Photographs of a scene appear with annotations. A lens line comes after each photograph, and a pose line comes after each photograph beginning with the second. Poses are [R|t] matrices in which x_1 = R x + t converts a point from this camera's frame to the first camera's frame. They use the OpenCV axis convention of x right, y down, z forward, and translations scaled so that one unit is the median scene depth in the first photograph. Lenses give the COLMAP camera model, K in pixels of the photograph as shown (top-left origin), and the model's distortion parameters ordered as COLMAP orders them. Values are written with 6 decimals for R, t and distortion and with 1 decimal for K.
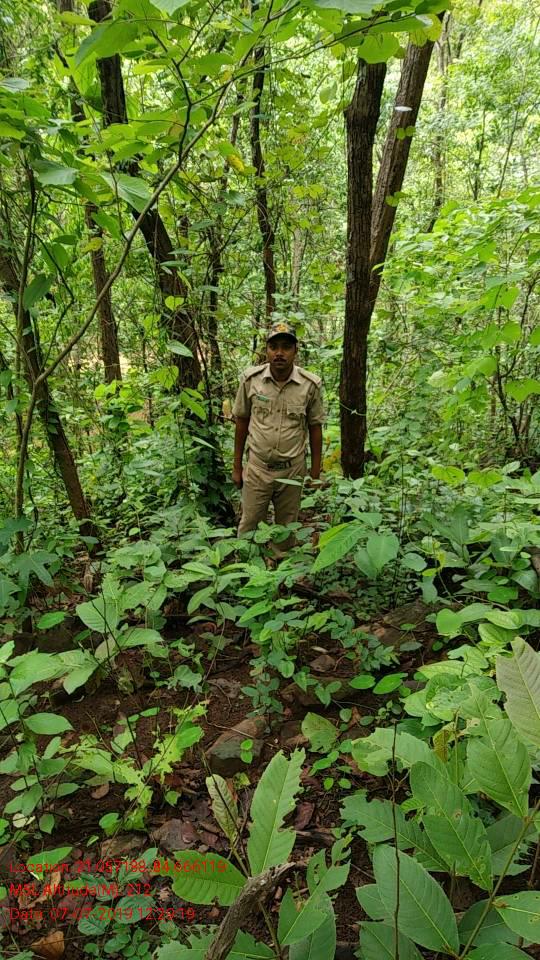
lens RADIAL K [[717.9, 0, 267.8], [0, 717.9, 476.1], [0, 0, 1]] dist [-0.008583, -0.008273]
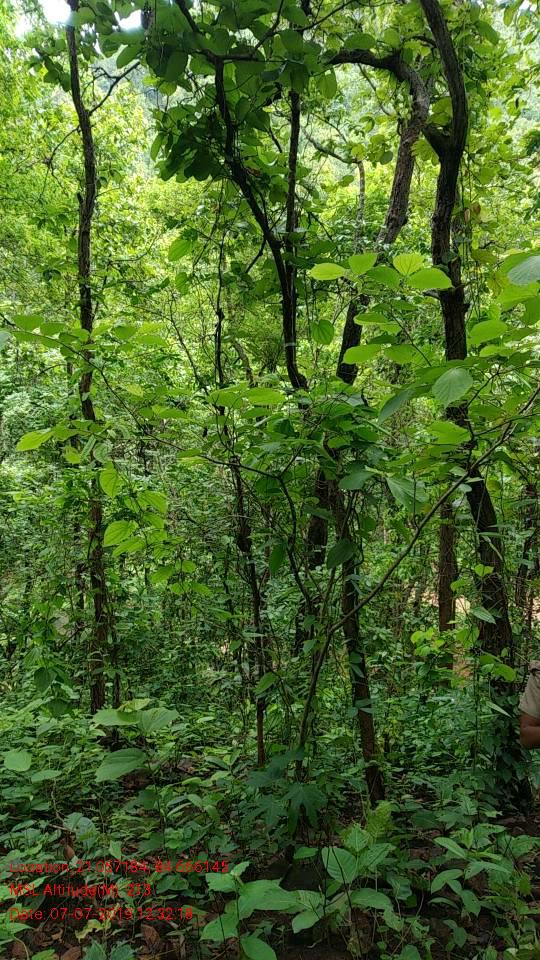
lens RADIAL K [[717.9, 0, 267.8], [0, 717.9, 476.1], [0, 0, 1]] dist [-0.008583, -0.008273]
pose [[0.882678, 0.072684, -0.464325, 0.117397], [-0.217433, 0.939033, -0.266344, -0.037604], [0.416657, 0.336055, 0.844668, -0.125829]]
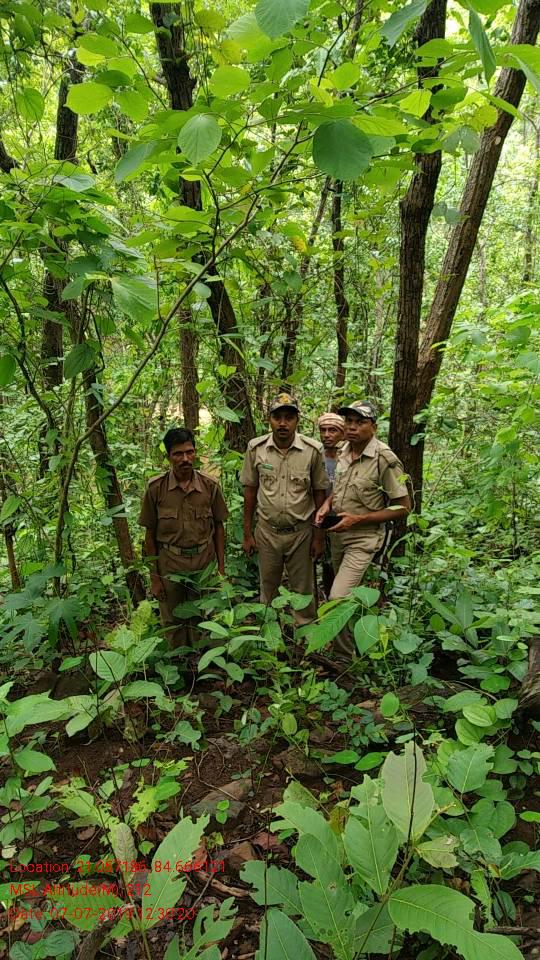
lens RADIAL K [[717.9, 0, 267.8], [0, 717.9, 476.1], [0, 0, 1]] dist [-0.008583, -0.008273]
pose [[0.991442, 0.071137, -0.109467, 0.093583], [-0.079747, 0.993884, -0.076389, -0.020584], [0.103364, 0.084464, 0.991051, -0.051778]]
